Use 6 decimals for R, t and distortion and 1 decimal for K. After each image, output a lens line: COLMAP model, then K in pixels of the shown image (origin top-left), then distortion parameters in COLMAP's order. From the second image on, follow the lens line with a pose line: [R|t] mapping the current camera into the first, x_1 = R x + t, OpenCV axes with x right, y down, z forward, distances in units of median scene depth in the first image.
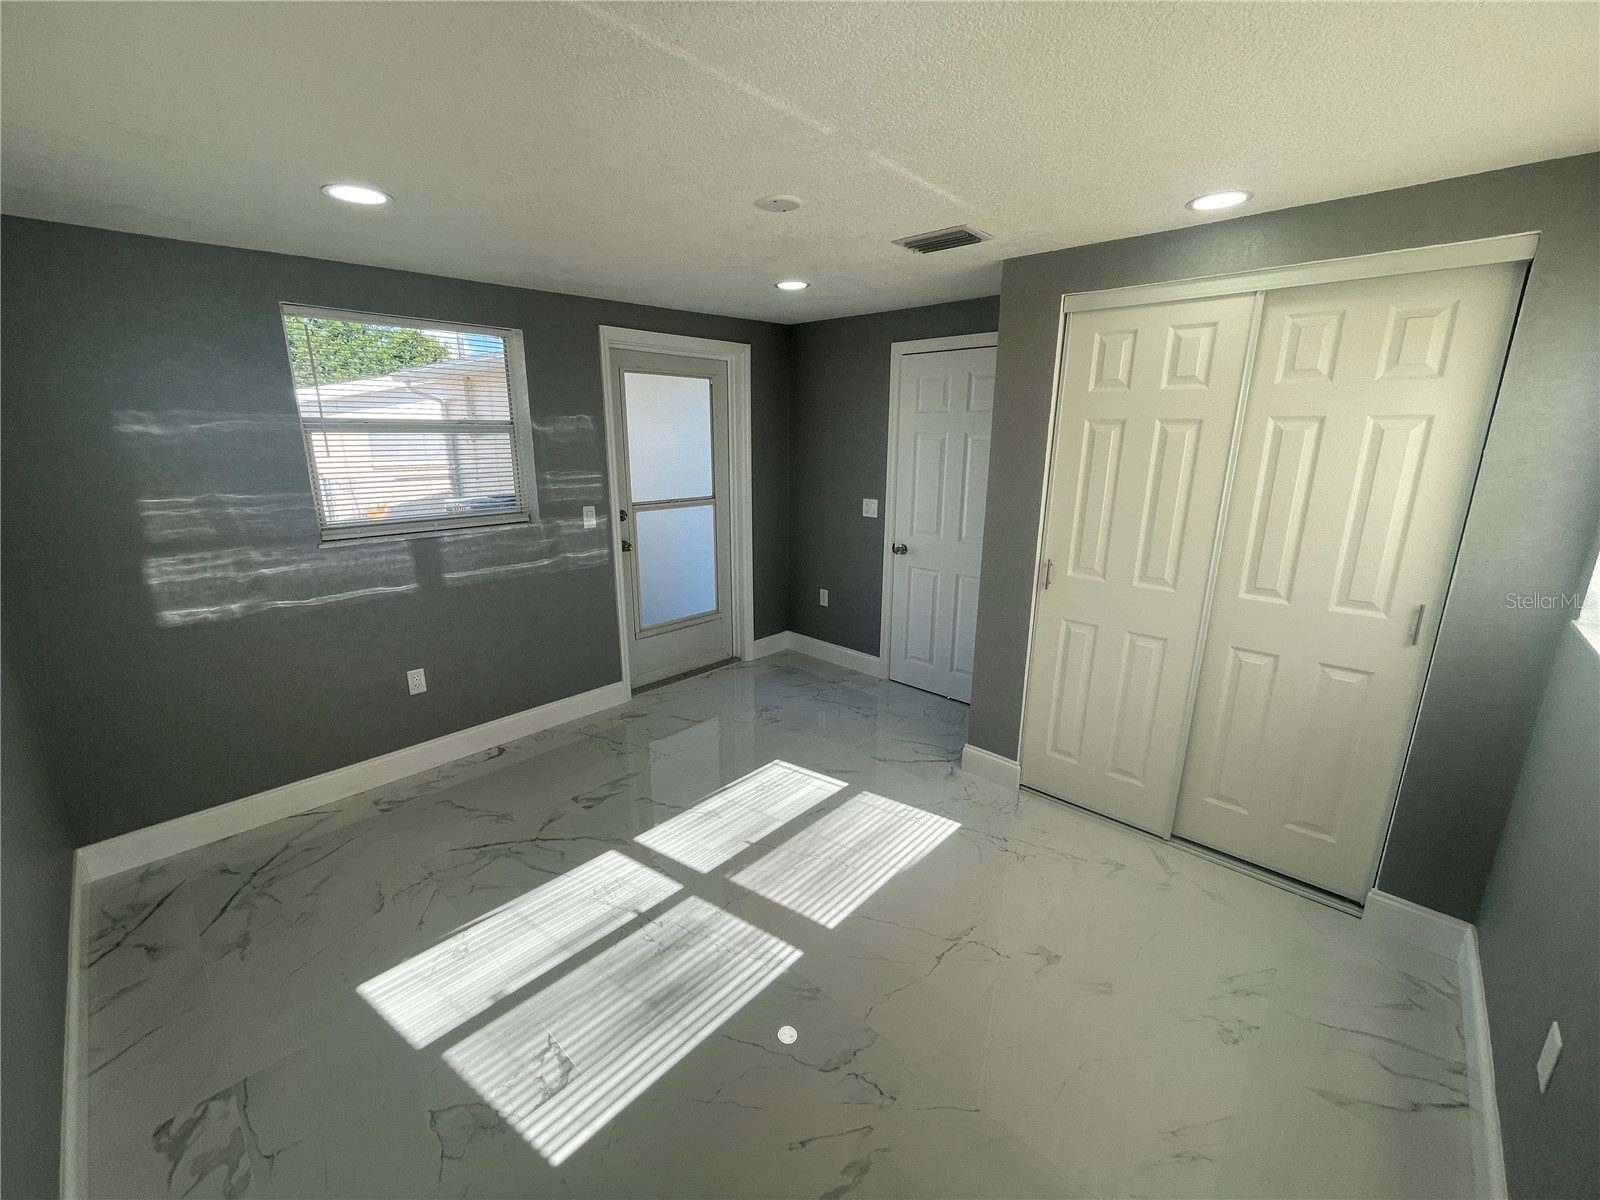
lens RADIAL K [[648.8, 0, 799.2], [0, 648.8, 594.6], [0, 0, 1]] dist [0.000018, -0.000053]
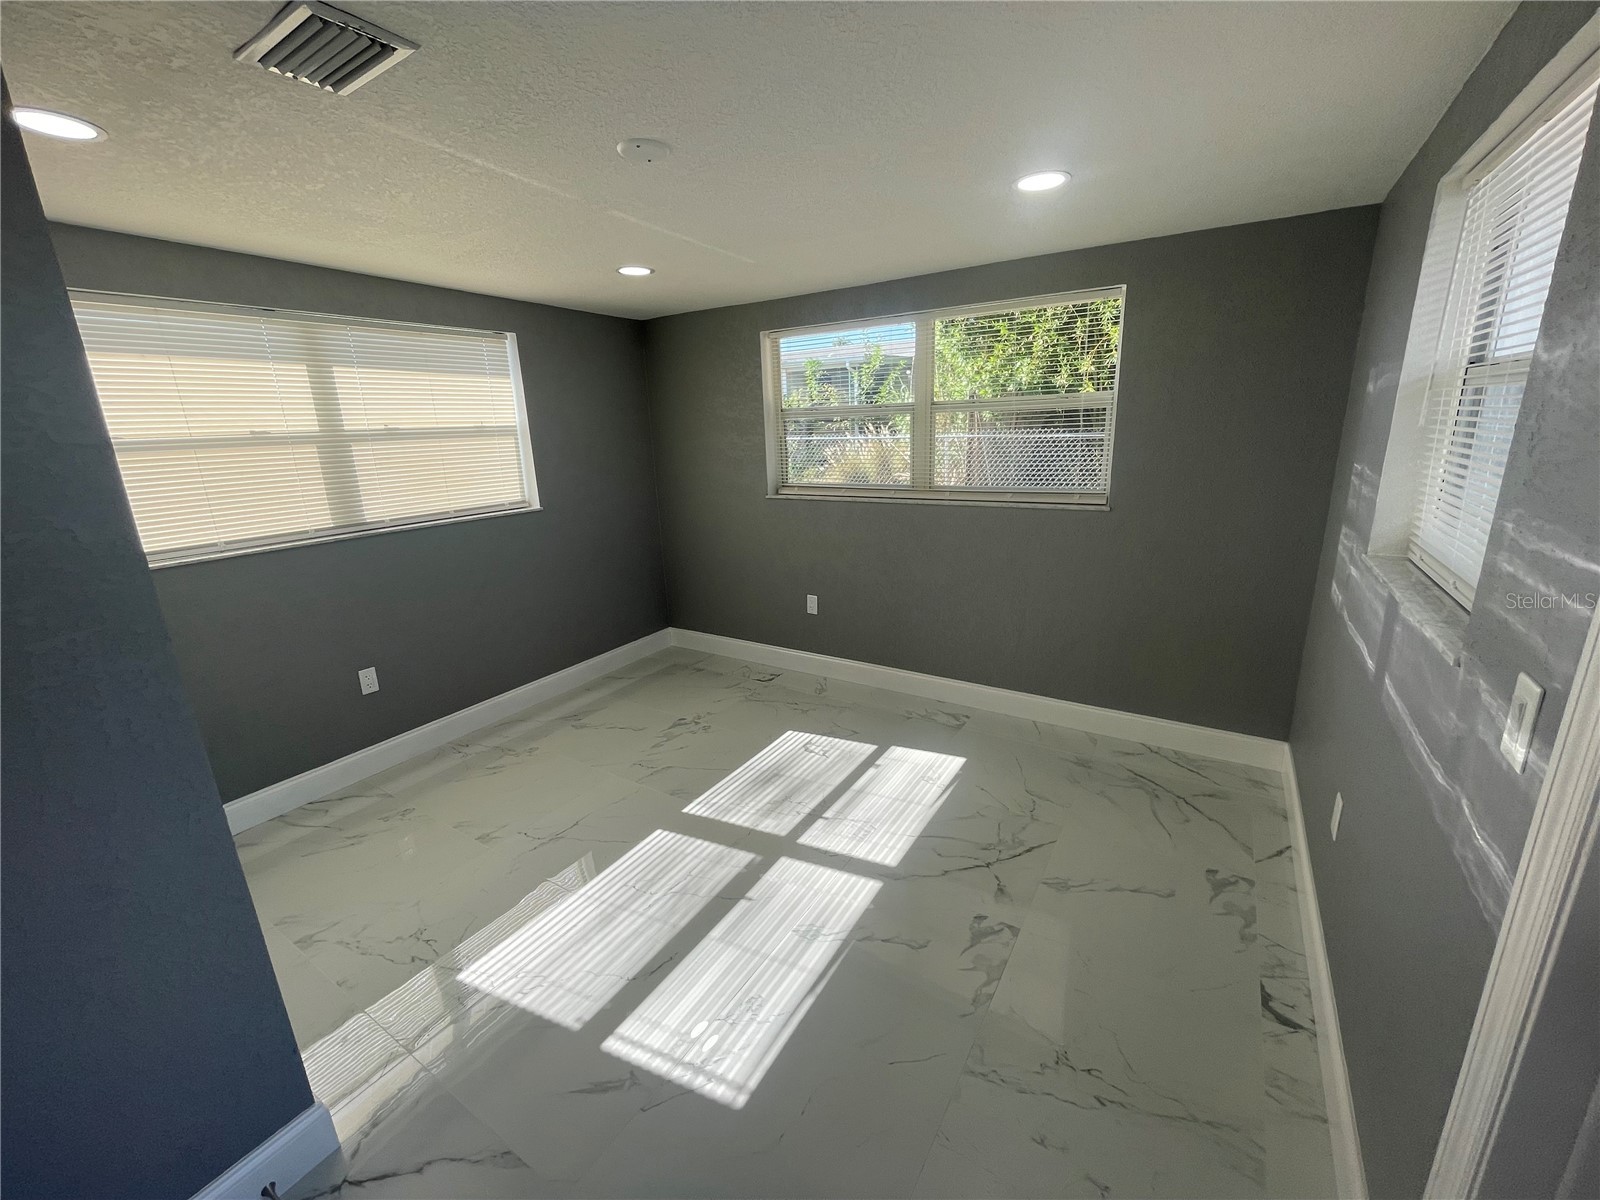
lens RADIAL K [[648.8, 0, 800.6], [0, 648.8, 597.7], [0, 0, 1]] dist [0.000018, -0.000053]
pose [[-0.982736, 0.075264, -0.169012, -0.035007], [-0.016941, 0.873070, 0.487300, -0.407885], [0.184235, 0.481751, -0.856723, 1.689148]]
